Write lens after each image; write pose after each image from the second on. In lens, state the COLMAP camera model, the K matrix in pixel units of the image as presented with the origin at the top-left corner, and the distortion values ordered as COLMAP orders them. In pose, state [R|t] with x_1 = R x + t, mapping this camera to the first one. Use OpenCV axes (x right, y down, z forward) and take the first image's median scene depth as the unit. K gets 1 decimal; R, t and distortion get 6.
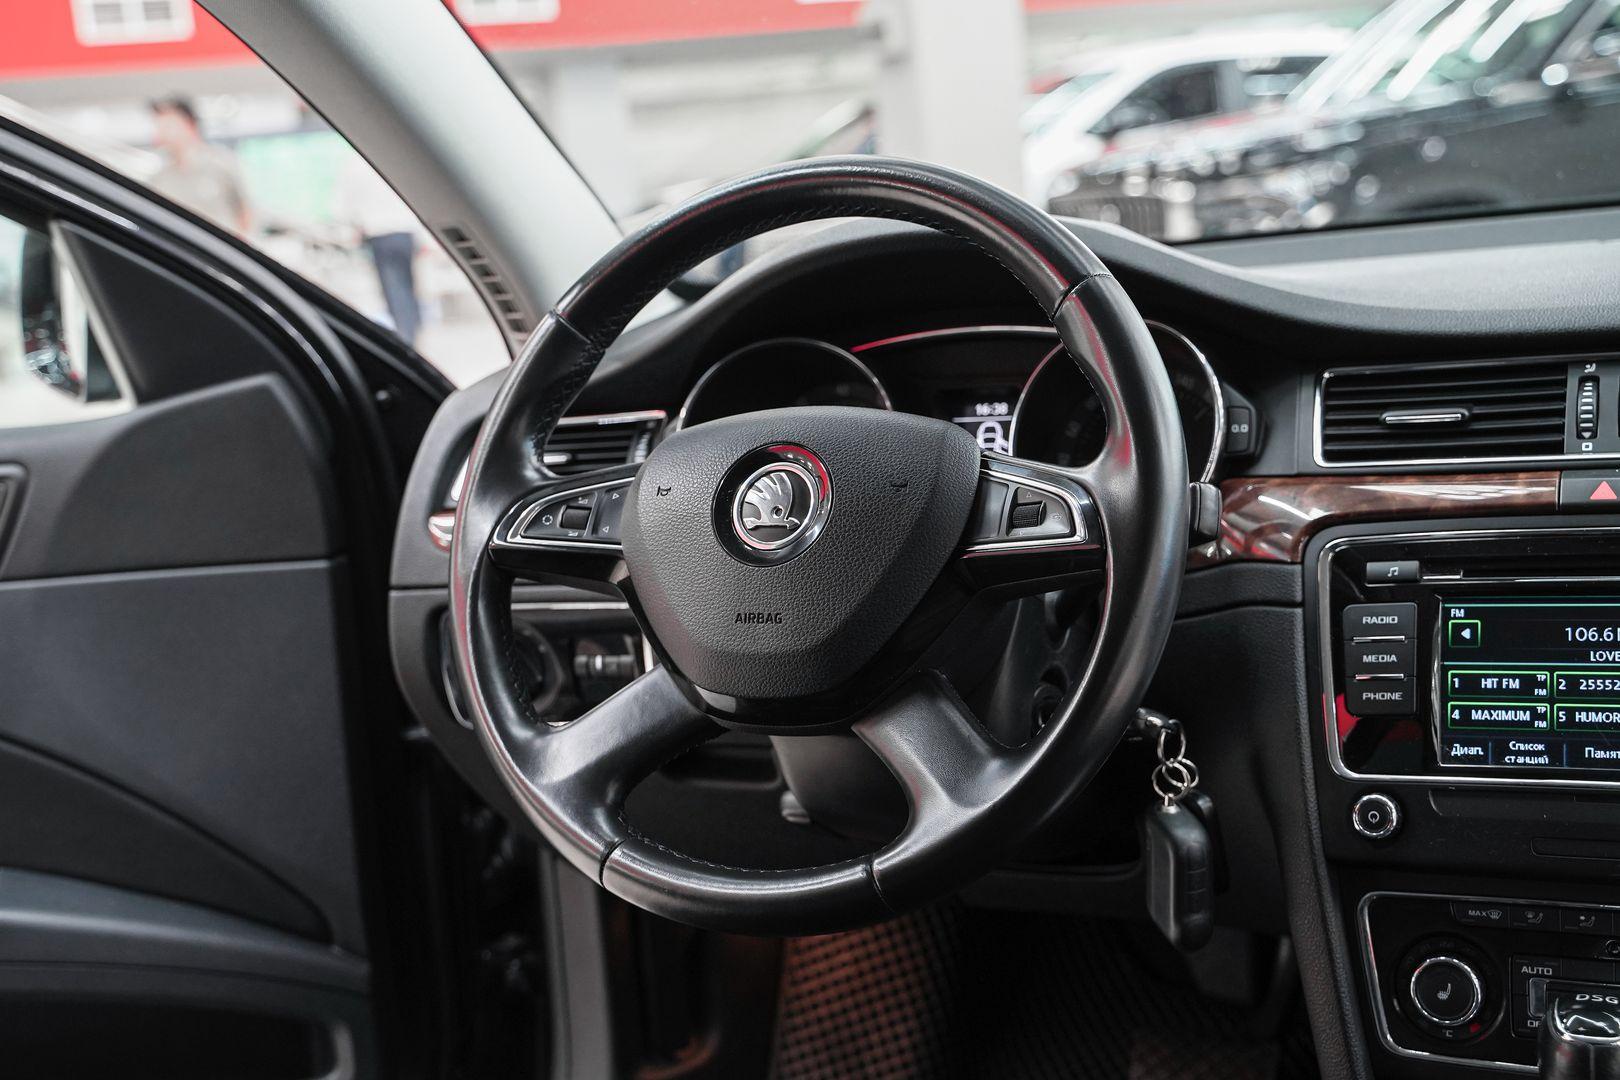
lens RADIAL K [[2082.6, 0, 805.2], [0, 2082.6, 489.5], [0, 0, 1]] dist [0.022924, 0.058811]
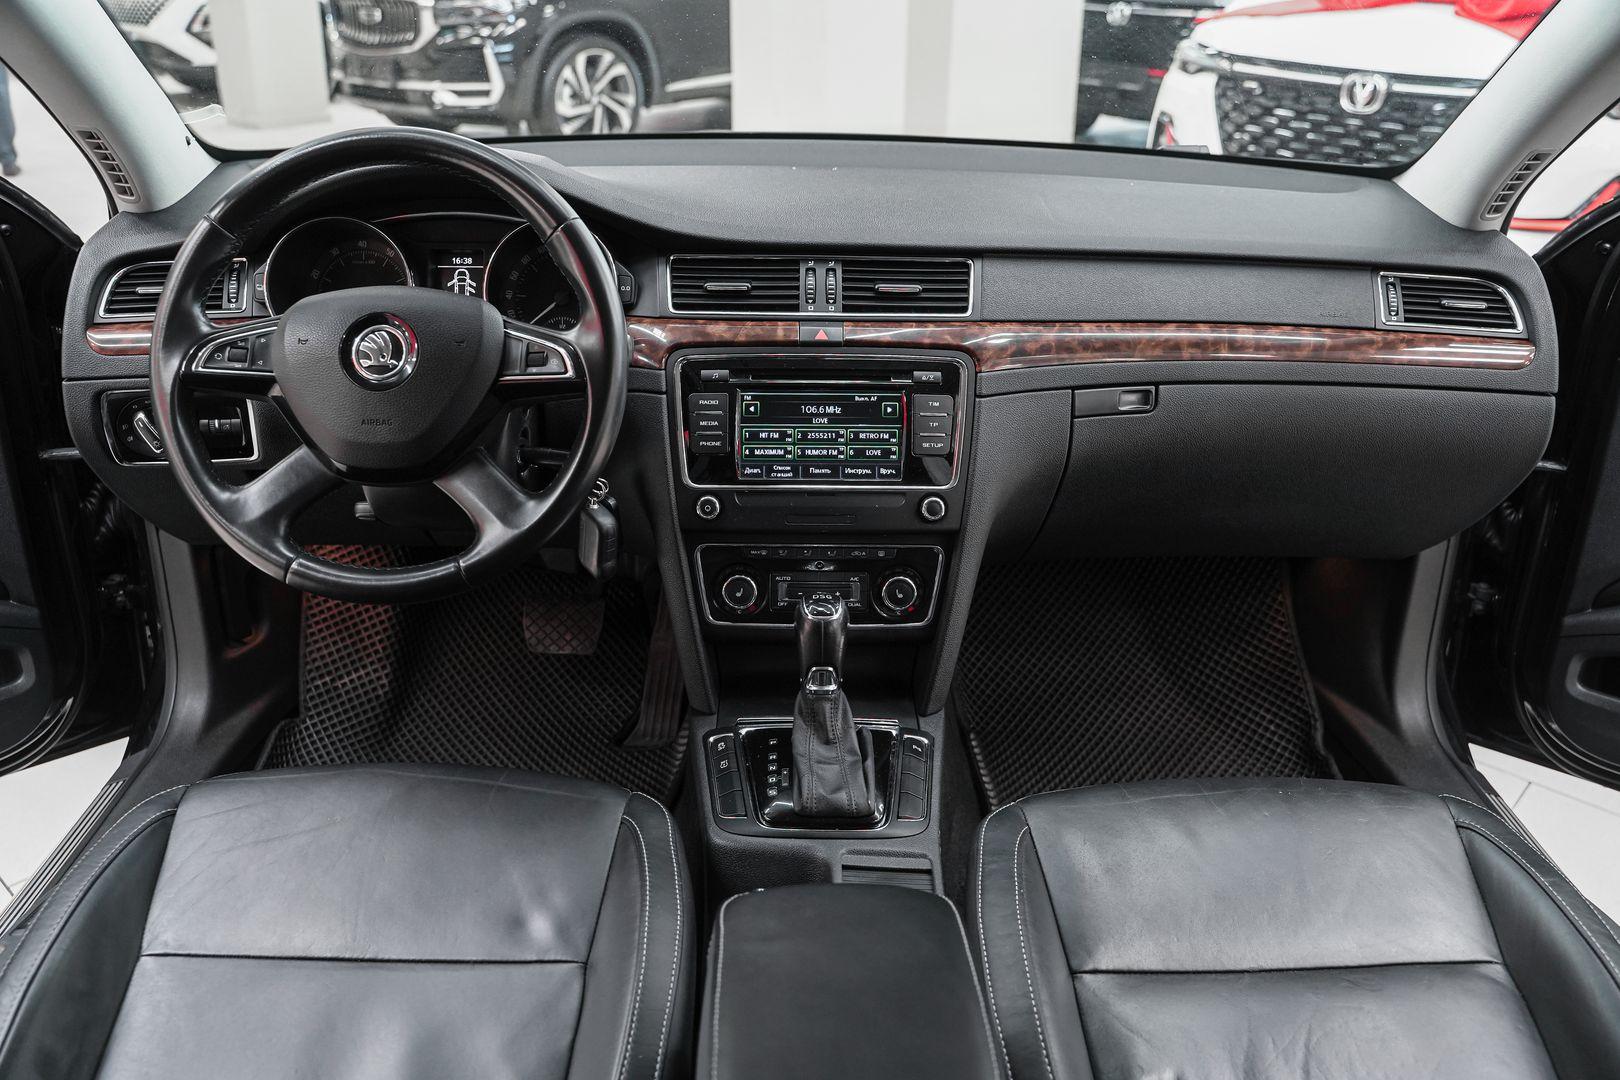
lens RADIAL K [[1330.9, 0, 810.0], [0, 1330.9, 540.0], [0, 0, 1]] dist [-0.118382, 0.089802]
pose [[0.889696, -0.081795, 0.449166, -0.181008], [-0.038688, 0.966775, 0.252686, -0.118339], [-0.454911, -0.242191, 0.856971, -0.081120]]
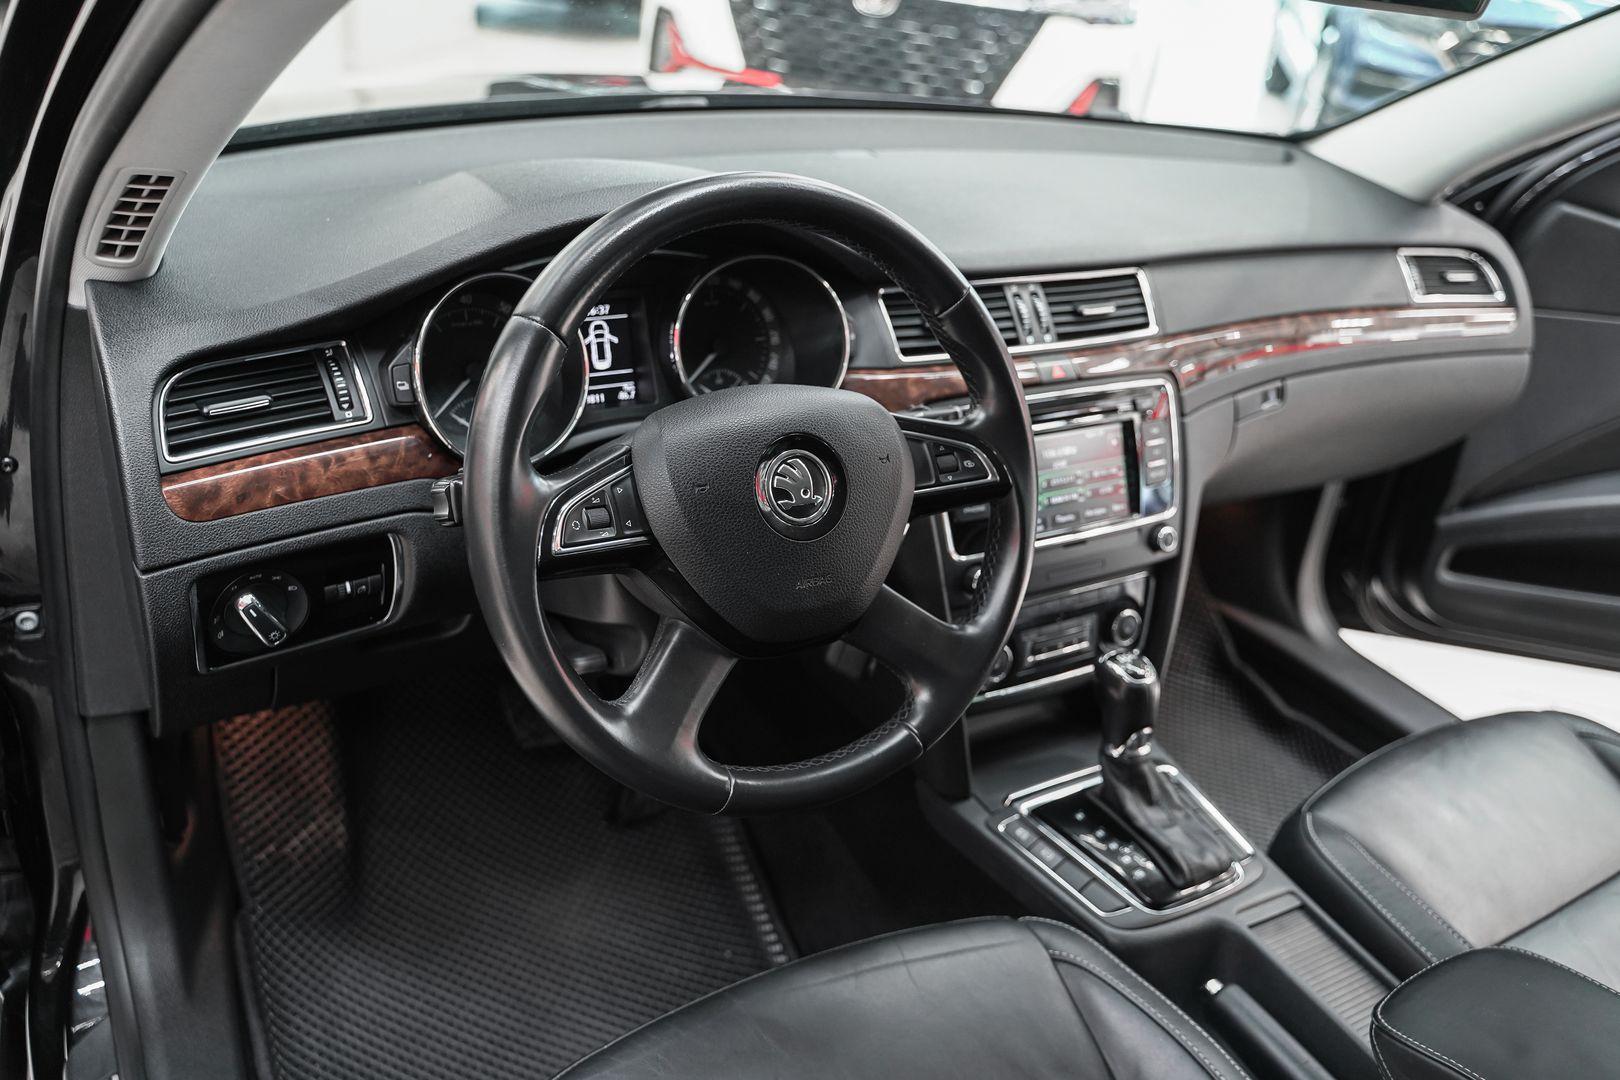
lens RADIAL K [[1317.7, 0, 810.0], [0, 1317.7, 540.0], [0, 0, 1]] dist [-0.117363, 0.094196]
pose [[0.545116, -0.259100, 0.797318, -0.606446], [-0.038431, 0.942321, 0.332496, -0.210638], [-0.837479, -0.211890, 0.503717, 0.563629]]
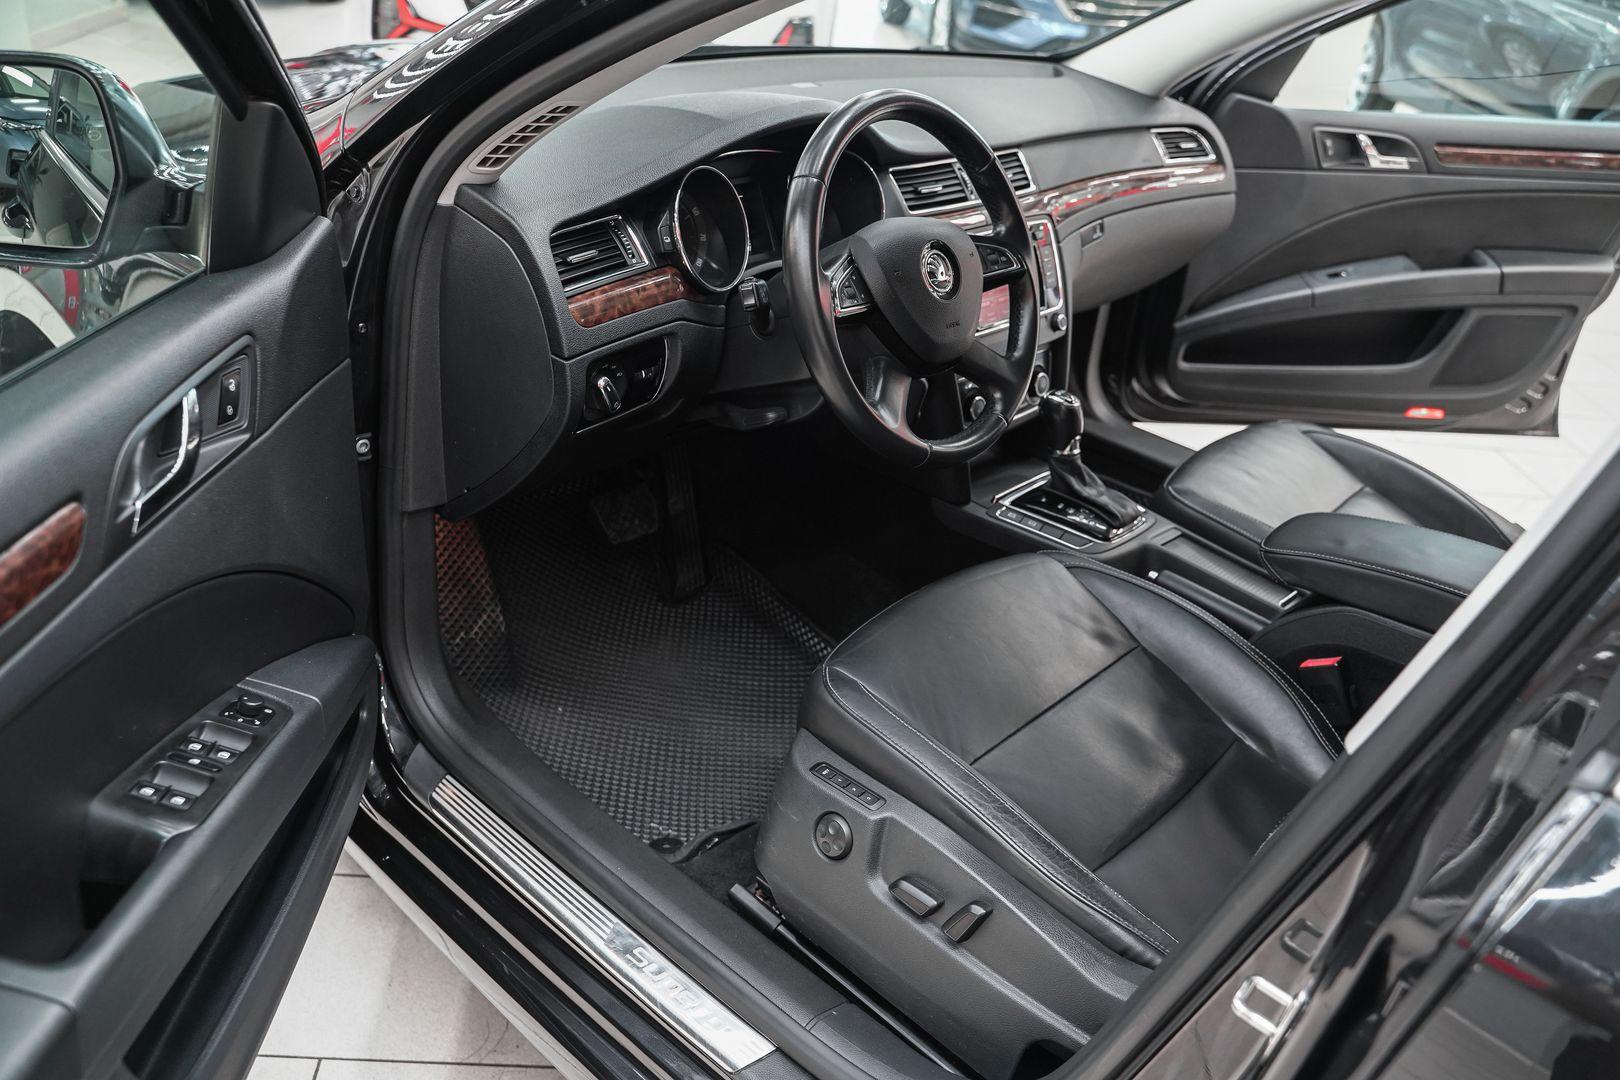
lens RADIAL K [[1330.9, 0, 810.0], [0, 1330.9, 540.0], [0, 0, 1]] dist [-0.118382, 0.089802]
pose [[0.274015, -0.348409, 0.896397, -1.288937], [0.001883, 0.932264, 0.361774, -0.213997], [-0.961724, -0.097443, 0.256111, 0.713989]]
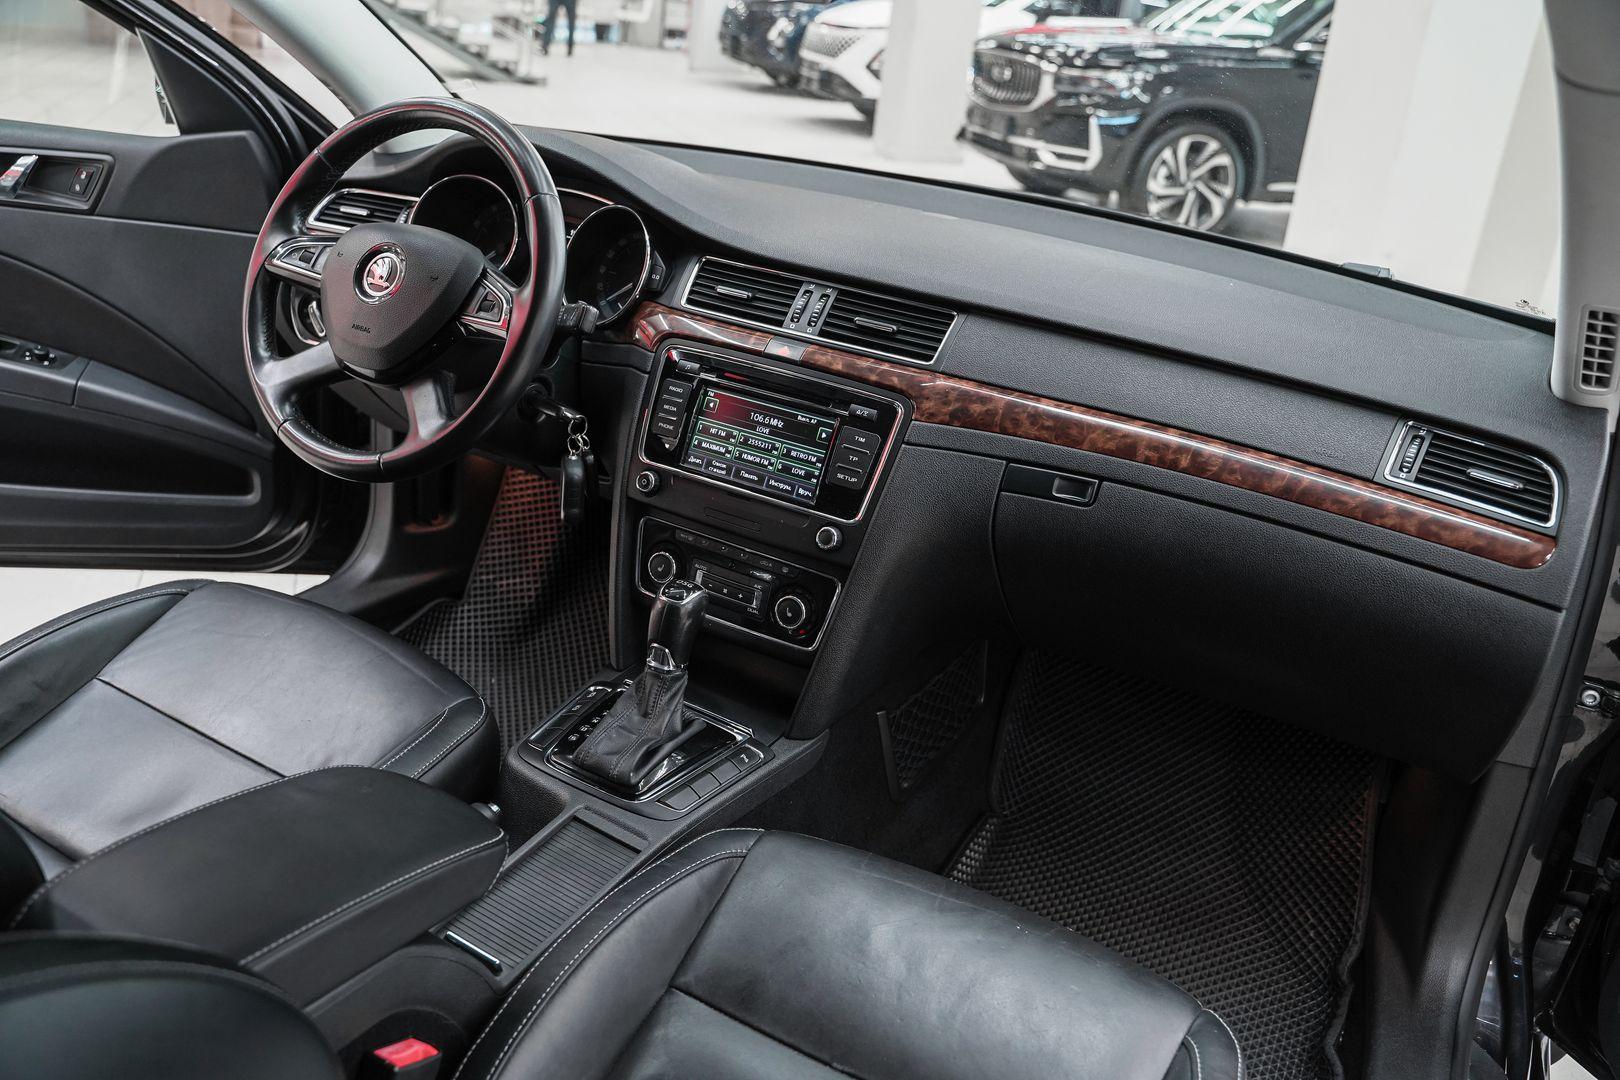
lens RADIAL K [[1317.7, 0, 810.0], [0, 1317.7, 540.0], [0, 0, 1]] dist [-0.117363, 0.094196]
pose [[0.978019, 0.207580, 0.019738, 0.398530], [-0.205573, 0.944038, 0.257937, -0.150898], [0.034909, -0.256325, 0.965960, -0.254485]]
